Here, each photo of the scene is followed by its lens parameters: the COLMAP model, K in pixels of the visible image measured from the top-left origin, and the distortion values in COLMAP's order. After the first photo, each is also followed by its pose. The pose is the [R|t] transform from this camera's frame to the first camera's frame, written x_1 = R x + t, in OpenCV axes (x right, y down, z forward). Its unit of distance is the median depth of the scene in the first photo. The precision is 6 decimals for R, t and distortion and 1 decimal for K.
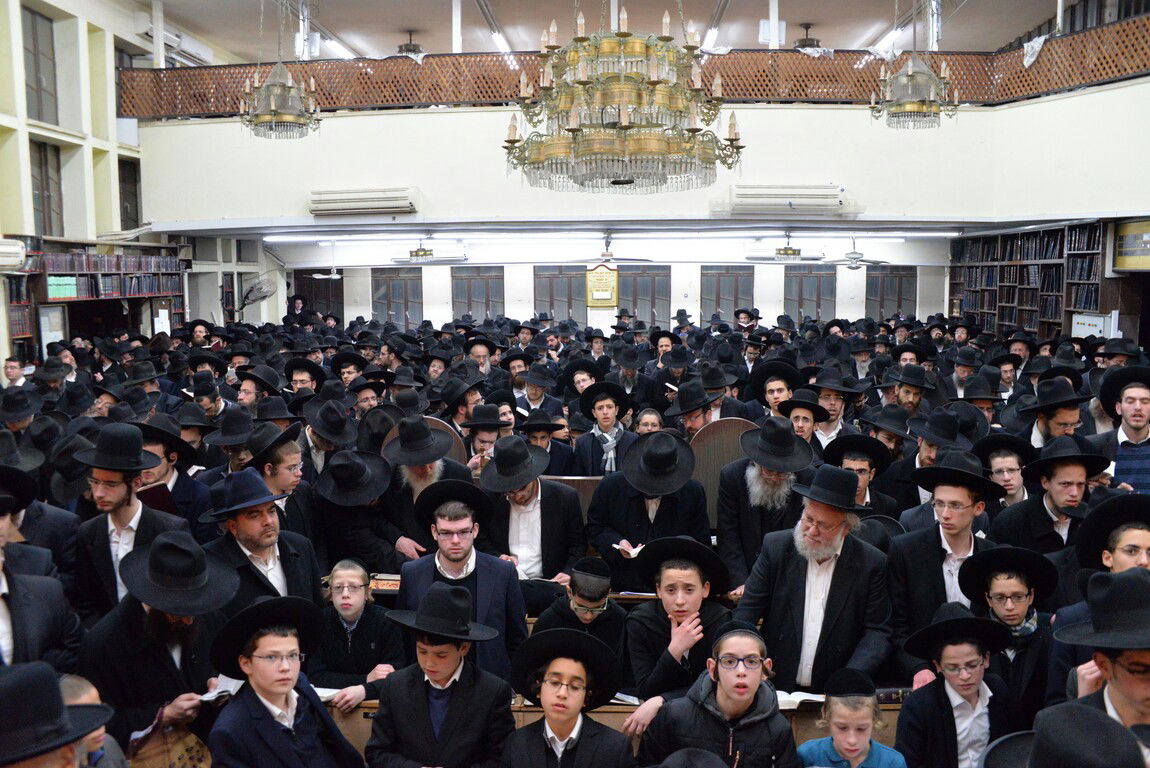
lens RADIAL K [[920.0, 0, 575.0], [0, 920.0, 384.0], [0, 0, 1]] dist [-0.193615, 0.151746]
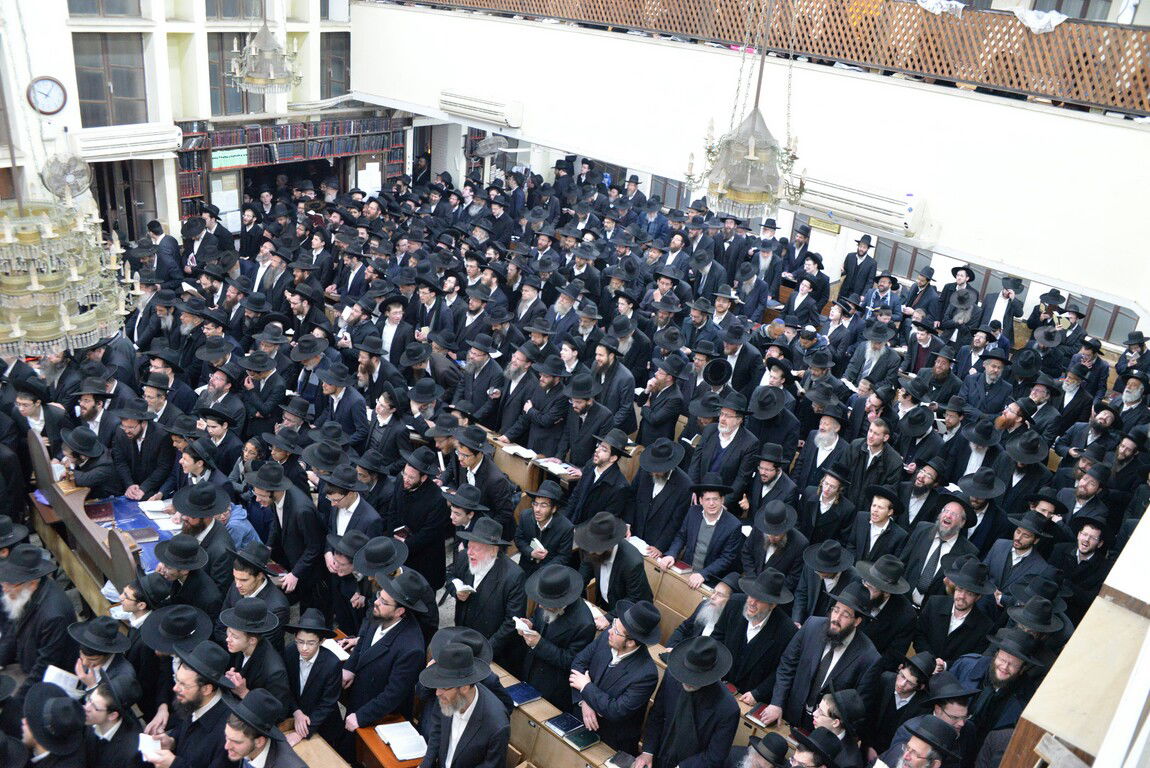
lens RADIAL K [[920.0, 0, 575.0], [0, 920.0, 384.0], [0, 0, 1]] dist [-0.193615, 0.151746]
pose [[0.766935, 0.333862, -0.548039, 0.509675], [-0.168033, 0.928690, 0.330604, -0.265359], [0.619335, -0.161463, 0.768345, 0.228493]]
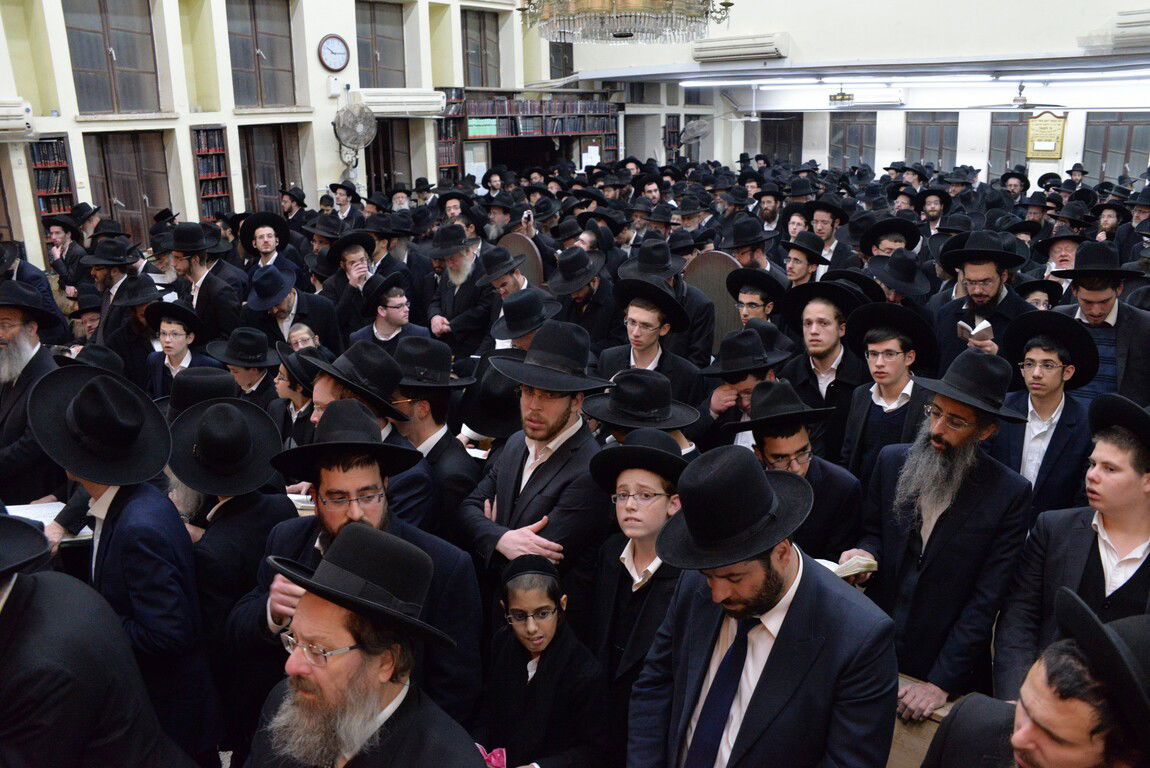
lens RADIAL K [[920.0, 0, 575.0], [0, 920.0, 384.0], [0, 0, 1]] dist [-0.193615, 0.151746]
pose [[0.781914, 0.163374, -0.601597, 0.308665], [-0.059940, 0.980279, 0.188307, -0.000927], [0.620498, -0.111180, 0.776287, 0.021126]]
